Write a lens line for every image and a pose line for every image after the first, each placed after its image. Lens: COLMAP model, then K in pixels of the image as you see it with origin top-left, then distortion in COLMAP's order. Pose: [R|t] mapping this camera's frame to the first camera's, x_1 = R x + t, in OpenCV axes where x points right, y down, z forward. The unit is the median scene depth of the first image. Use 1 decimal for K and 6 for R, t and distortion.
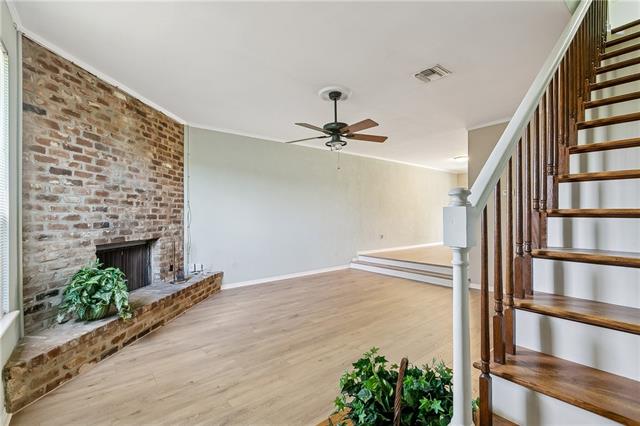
lens RADIAL K [[291.7, 0, 316.6], [0, 291.7, 216.2], [0, 0, 1]] dist [-0.001726, -0.000206]
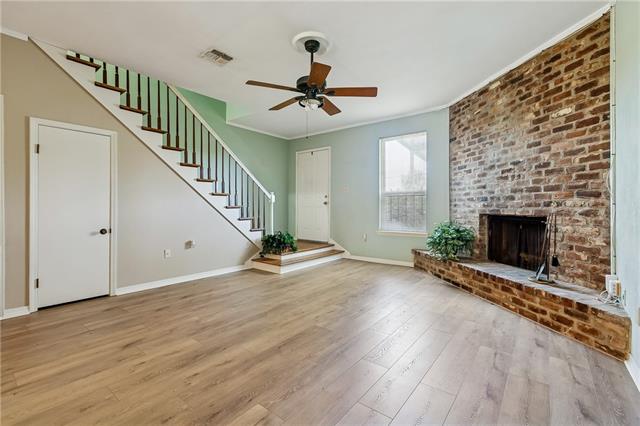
lens RADIAL K [[291.7, 0, 319.6], [0, 291.7, 208.9], [0, 0, 1]] dist [-0.001726, -0.000206]
pose [[-0.972314, 0.002211, -0.233667, 0.246210], [0.000298, 0.999966, 0.008221, 0.056281], [0.233678, 0.007924, -0.972282, 1.850944]]
